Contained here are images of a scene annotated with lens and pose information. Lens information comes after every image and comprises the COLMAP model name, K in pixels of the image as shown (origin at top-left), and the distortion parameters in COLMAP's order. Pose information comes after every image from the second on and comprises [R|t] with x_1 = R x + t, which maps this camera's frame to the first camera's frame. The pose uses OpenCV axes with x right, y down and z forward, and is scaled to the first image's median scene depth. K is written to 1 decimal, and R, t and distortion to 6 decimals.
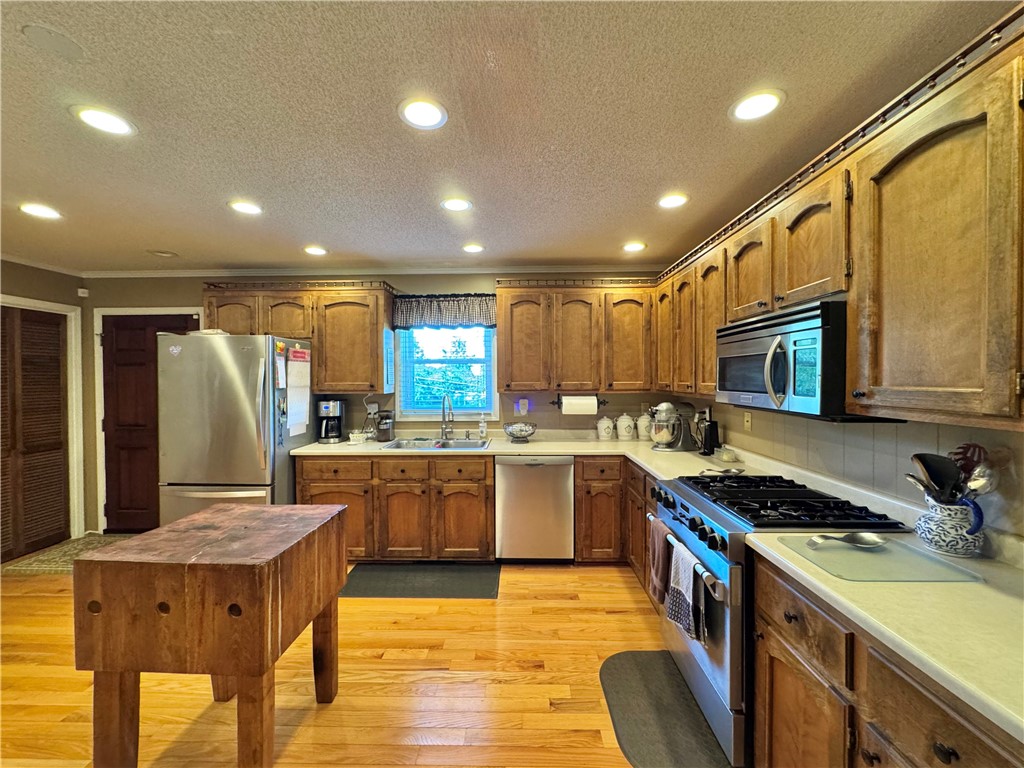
lens RADIAL K [[413.1, 0, 512.0], [0, 413.1, 384.0], [0, 0, 1]] dist [-0.001687, -0.000177]
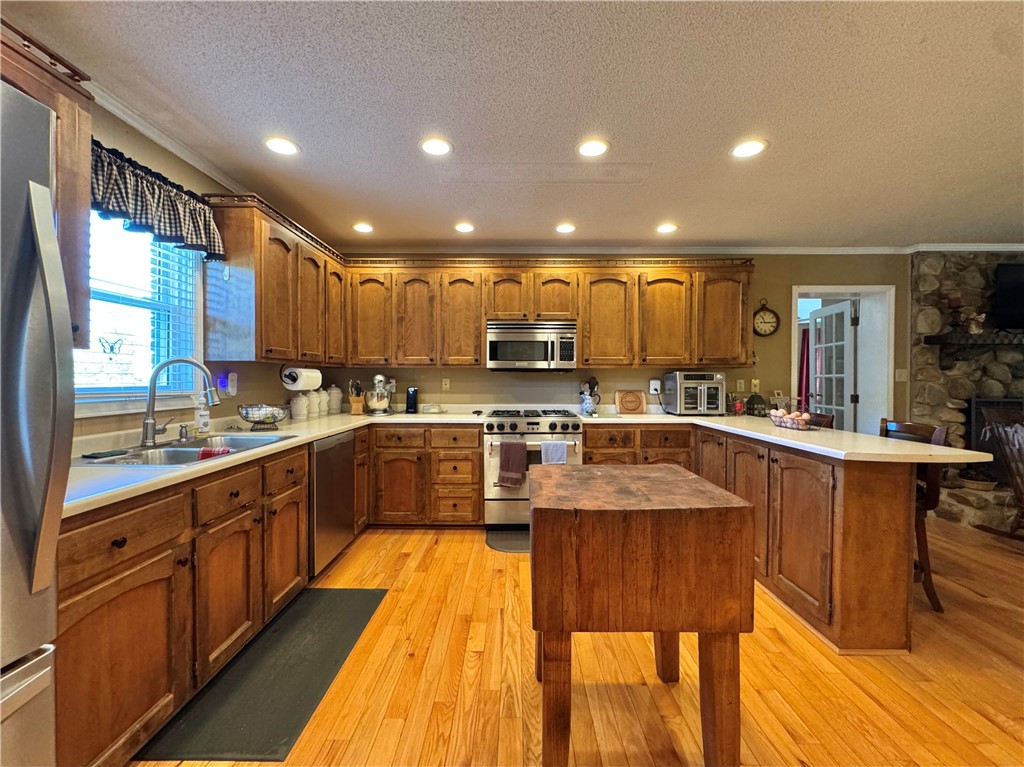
lens RADIAL K [[432.2, 0, 512.0], [0, 432.2, 383.5], [0, 0, 1]] dist [-0.003681, -0.000536]
pose [[-0.012832, -0.006772, 0.999895, -0.824516], [0.009589, 0.999930, 0.006896, 0.064346], [-0.999872, 0.009676, -0.012766, 0.637747]]
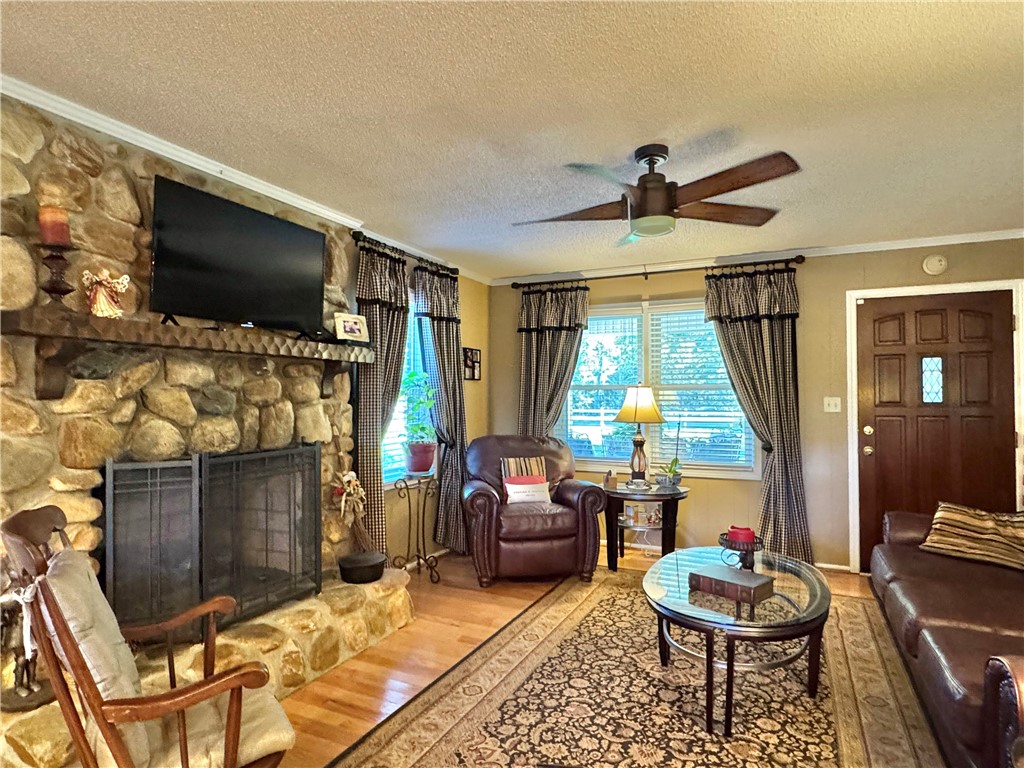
lens RADIAL K [[588.1, 0, 512.0], [0, 588.1, 384.0], [0, 0, 1]] dist [-0.003615, 0.000415]
pose [[-0.911807, 0.017140, 0.410262, -0.382515], [0.011041, 0.999791, -0.017231, 0.045309], [-0.410471, -0.011182, -0.911805, -0.226242]]
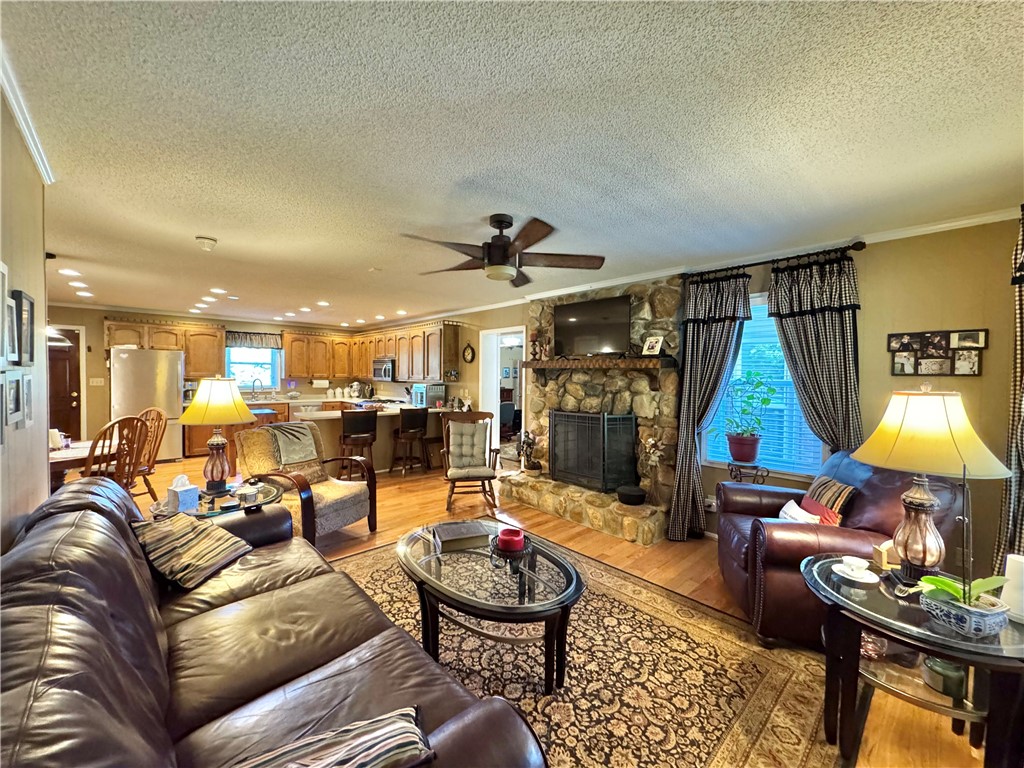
lens RADIAL K [[406.3, 0, 512.0], [0, 406.3, 384.0], [0, 0, 1]] dist [-0.000603, -0.000051]
pose [[0.717819, -0.002817, 0.696224, -0.775357], [-0.007731, 0.999898, 0.012017, 0.016827], [-0.696187, -0.014009, 0.717724, -1.684647]]
